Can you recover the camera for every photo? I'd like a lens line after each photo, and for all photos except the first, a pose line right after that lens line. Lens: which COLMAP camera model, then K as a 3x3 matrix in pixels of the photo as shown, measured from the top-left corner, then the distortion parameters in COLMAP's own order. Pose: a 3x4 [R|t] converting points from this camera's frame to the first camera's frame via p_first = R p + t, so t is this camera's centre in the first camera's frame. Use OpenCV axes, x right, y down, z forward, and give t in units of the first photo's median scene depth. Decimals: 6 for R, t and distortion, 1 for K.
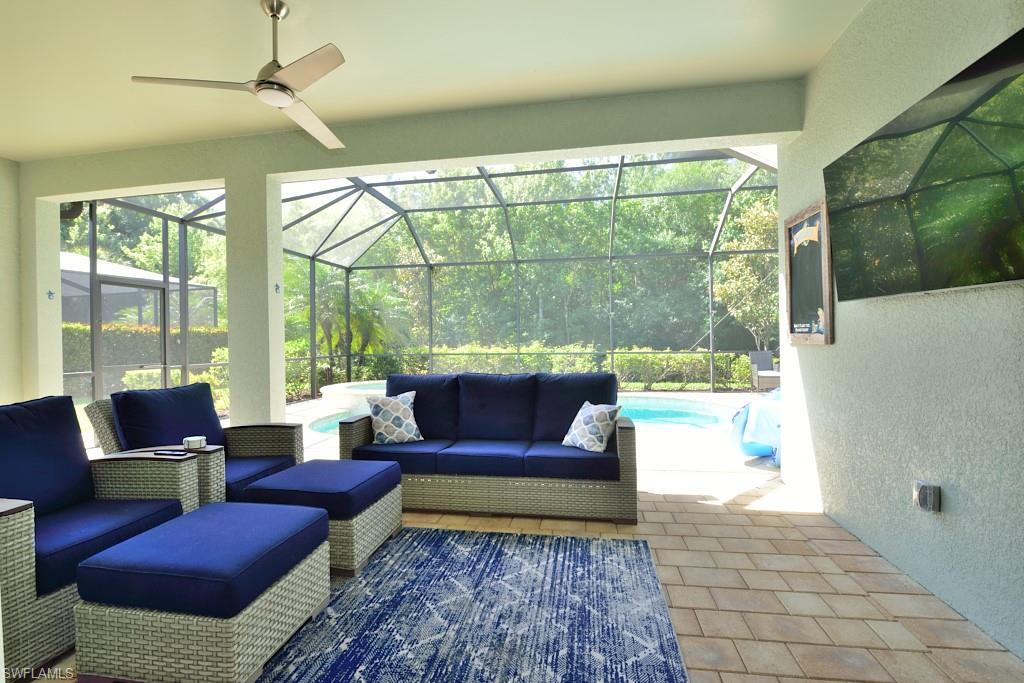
lens RADIAL K [[461.1, 0, 512.0], [0, 461.1, 341.5], [0, 0, 1]] dist [-0.002755, -0.000487]
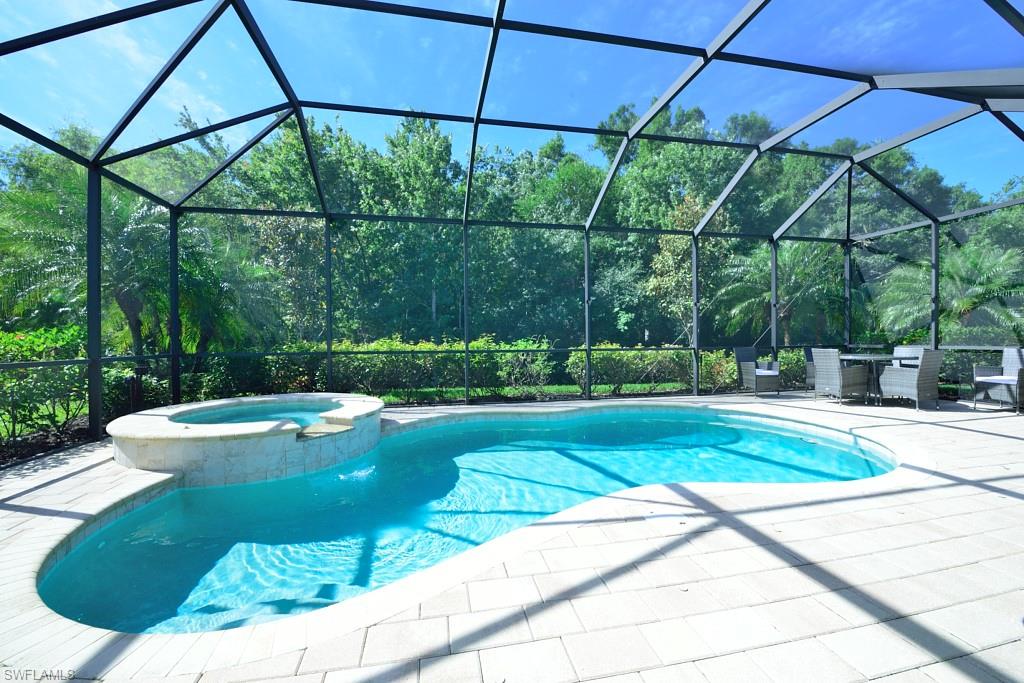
lens RADIAL K [[407.3, 0, 512.1], [0, 407.3, 343.3], [0, 0, 1]] dist [-0.013758, -0.003778]
pose [[0.934535, 0.003122, 0.355857, -0.140848], [-0.003869, 0.999992, 0.001387, 0.012795], [-0.355850, -0.002673, 0.934539, 0.381558]]
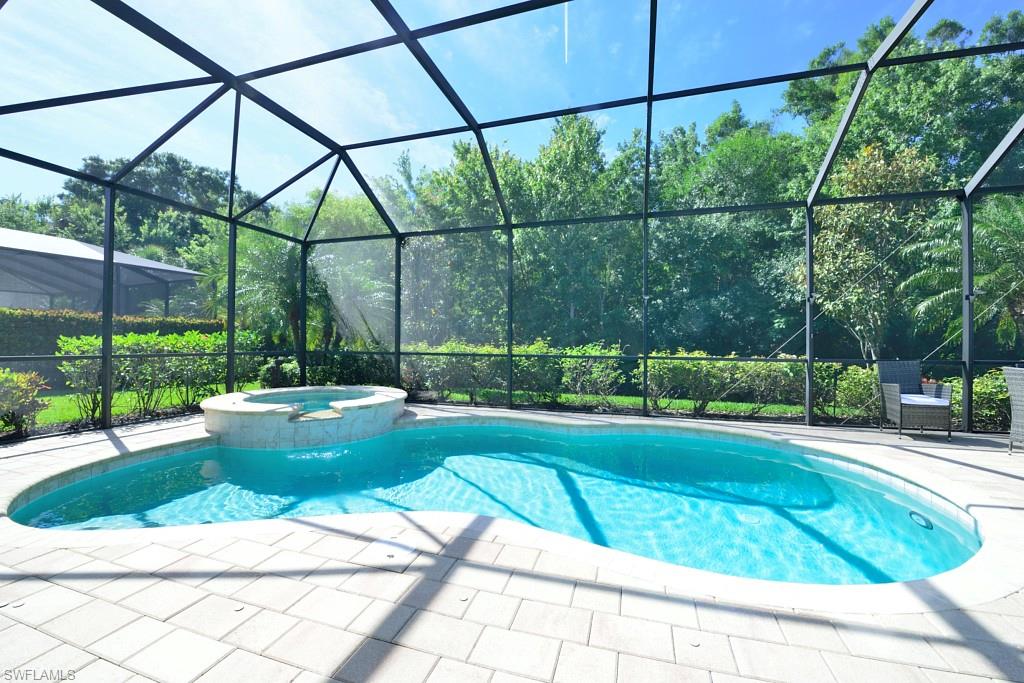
lens RADIAL K [[407.3, 0, 512.1], [0, 407.3, 343.3], [0, 0, 1]] dist [-0.013758, -0.003778]
pose [[0.990301, 0.020967, -0.137350, 0.101828], [-0.021337, 0.999772, -0.001224, 0.008432], [0.137293, 0.004142, 0.990522, 0.370844]]
